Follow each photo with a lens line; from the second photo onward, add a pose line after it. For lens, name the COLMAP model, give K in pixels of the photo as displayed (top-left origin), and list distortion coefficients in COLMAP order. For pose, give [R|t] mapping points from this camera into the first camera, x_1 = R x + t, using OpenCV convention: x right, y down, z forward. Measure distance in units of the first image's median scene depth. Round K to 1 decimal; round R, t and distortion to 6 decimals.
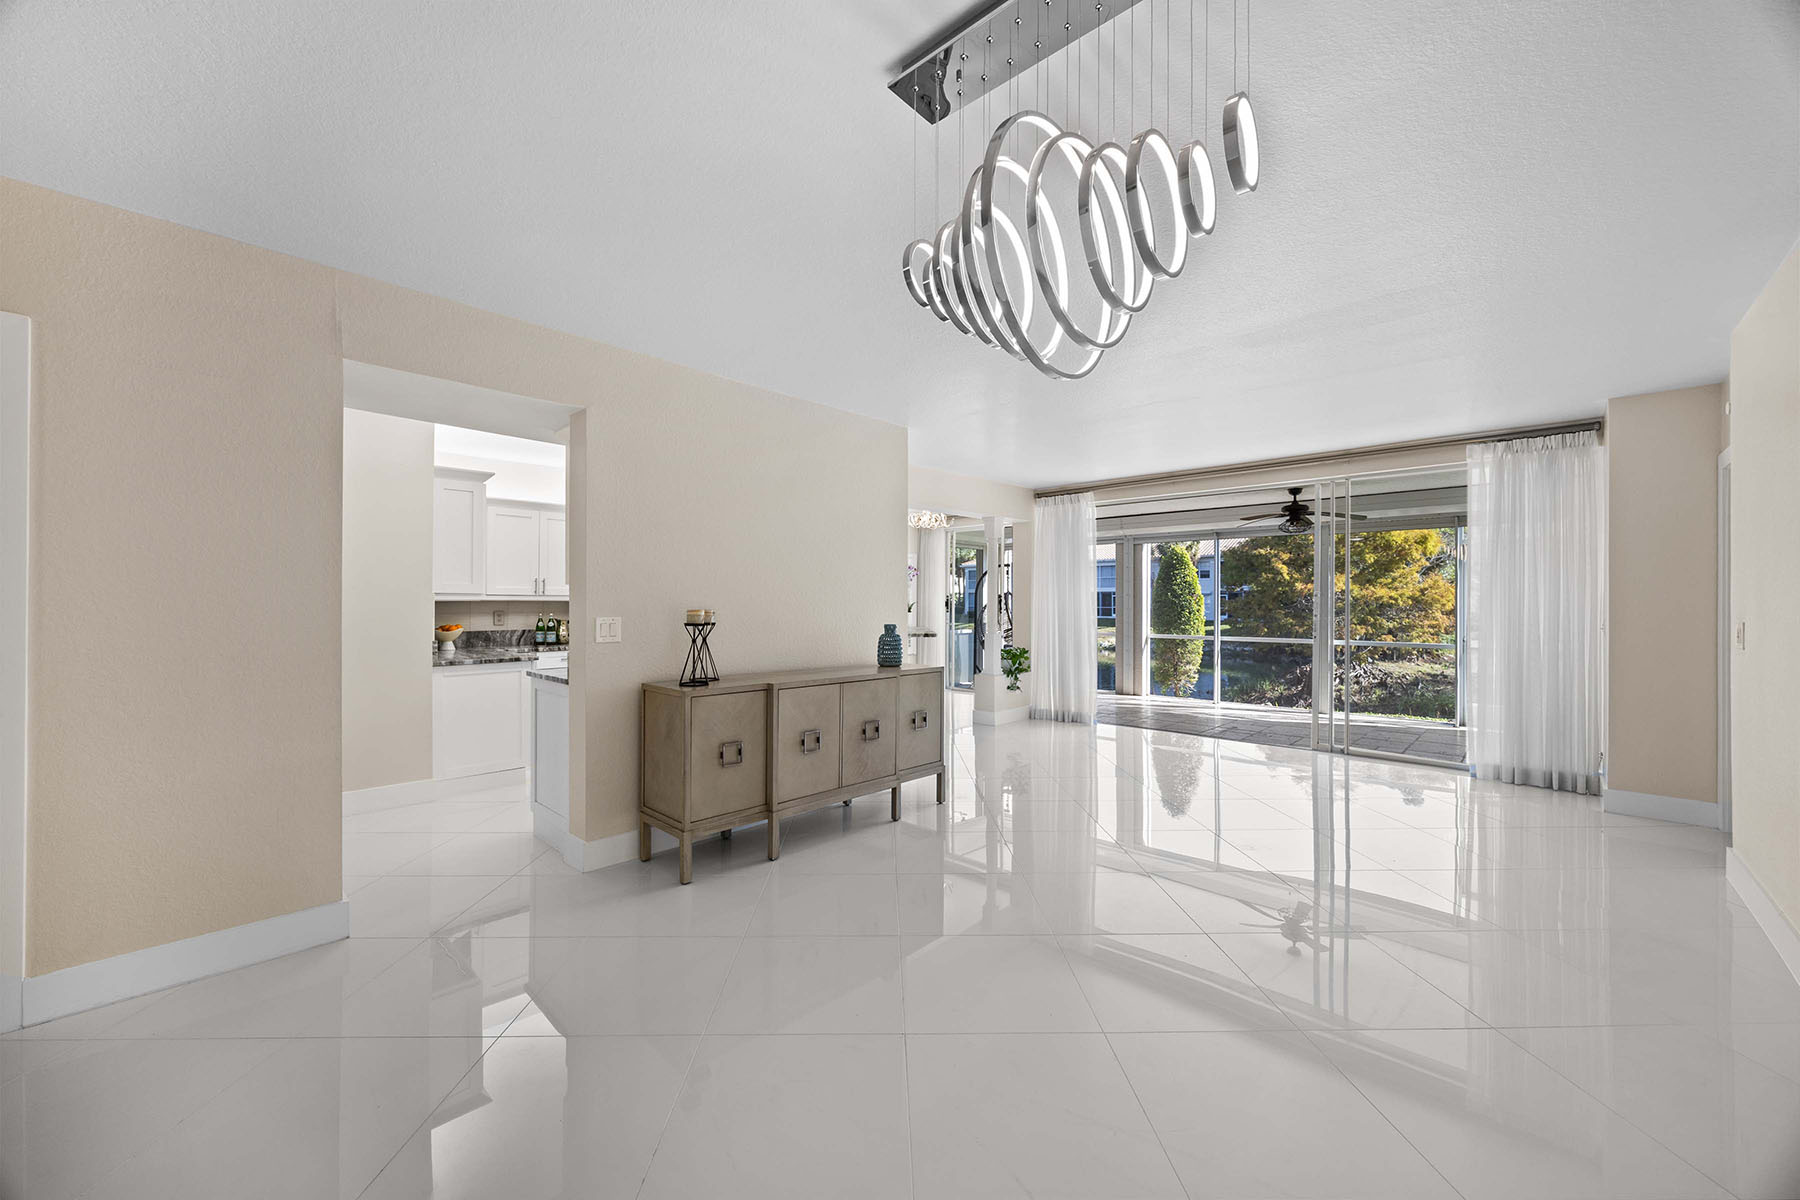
lens RADIAL K [[682.5, 0, 902.3], [0, 682.5, 606.0], [0, 0, 1]] dist [-0.002995, -0.001081]
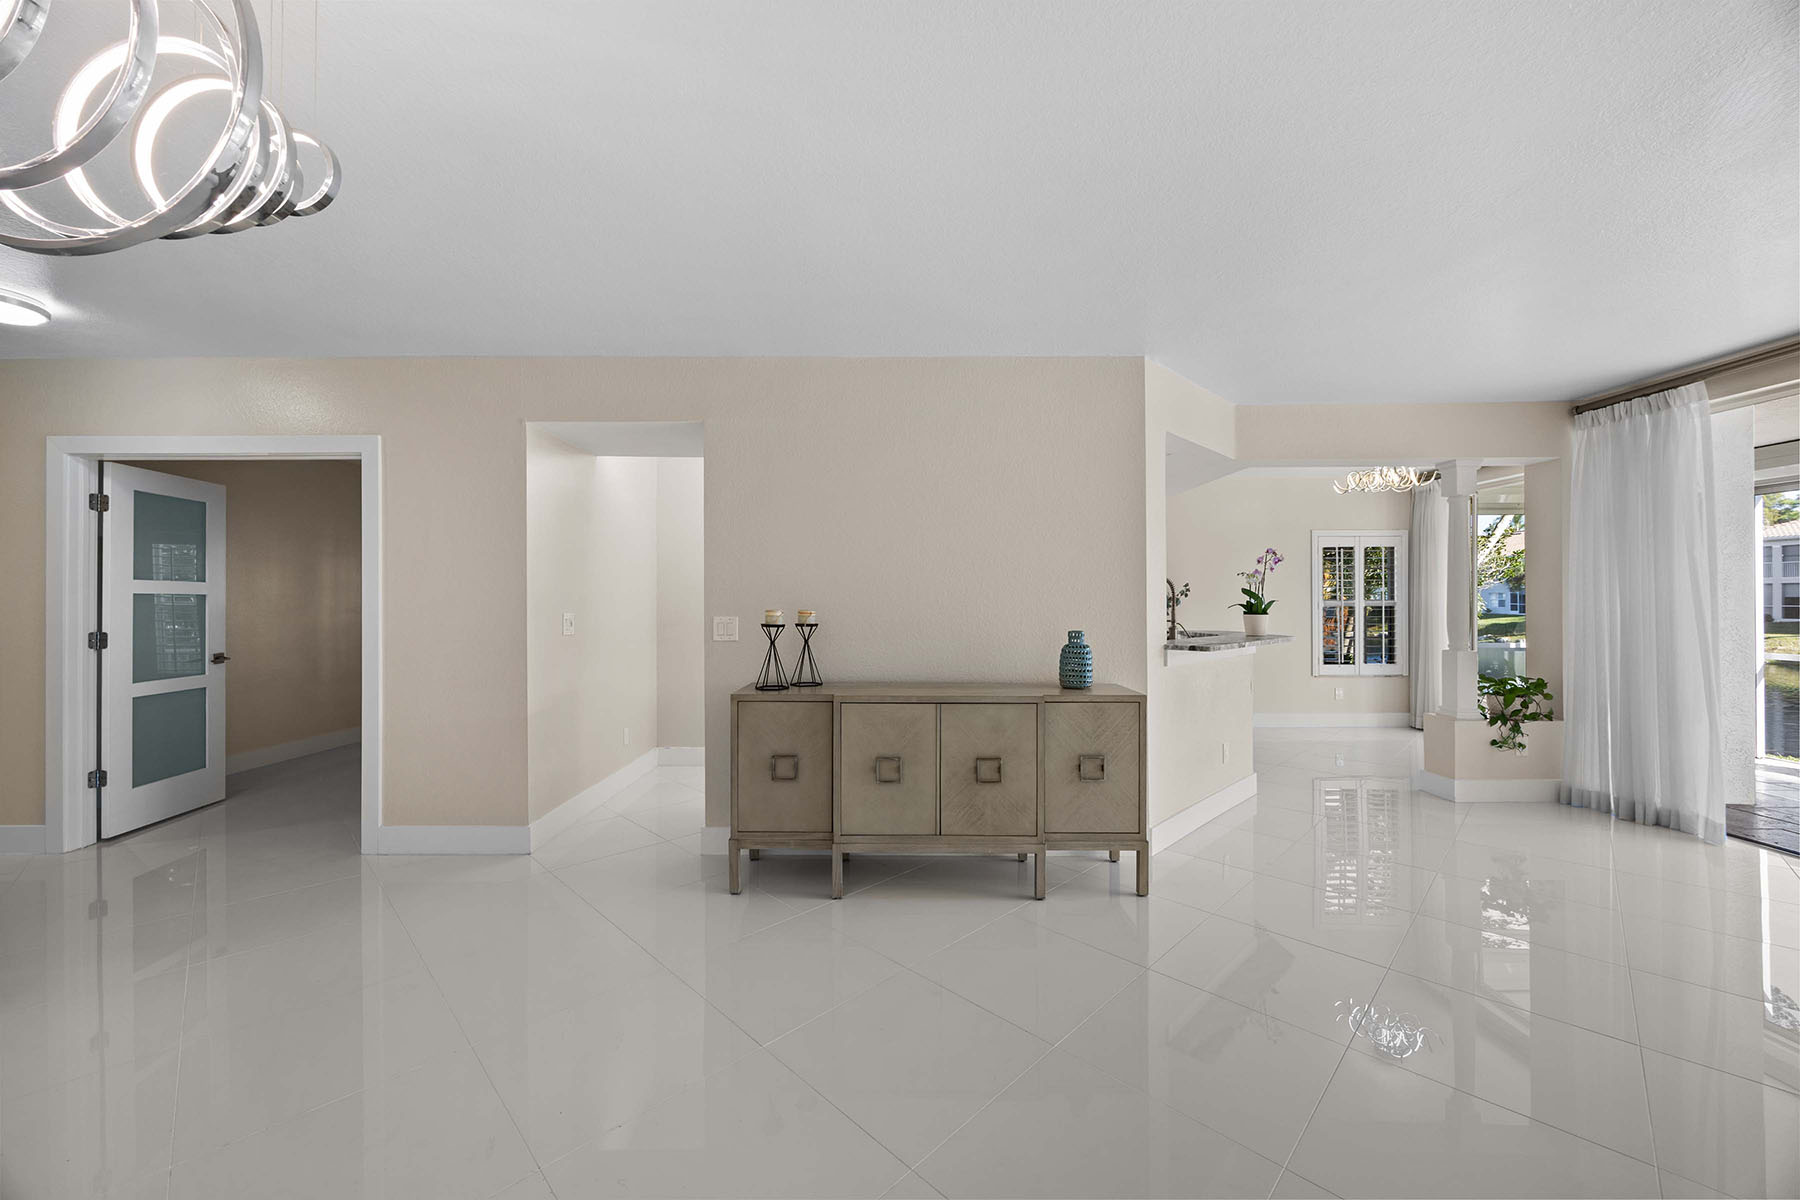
lens RADIAL K [[682.5, 0, 891.6], [0, 682.5, 600.0], [0, 0, 1]] dist [-0.002995, -0.001081]
pose [[0.684451, -0.005749, -0.729036, 0.226751], [0.000888, 0.999975, -0.007052, -0.001150], [0.729059, 0.004179, 0.684439, 0.206885]]
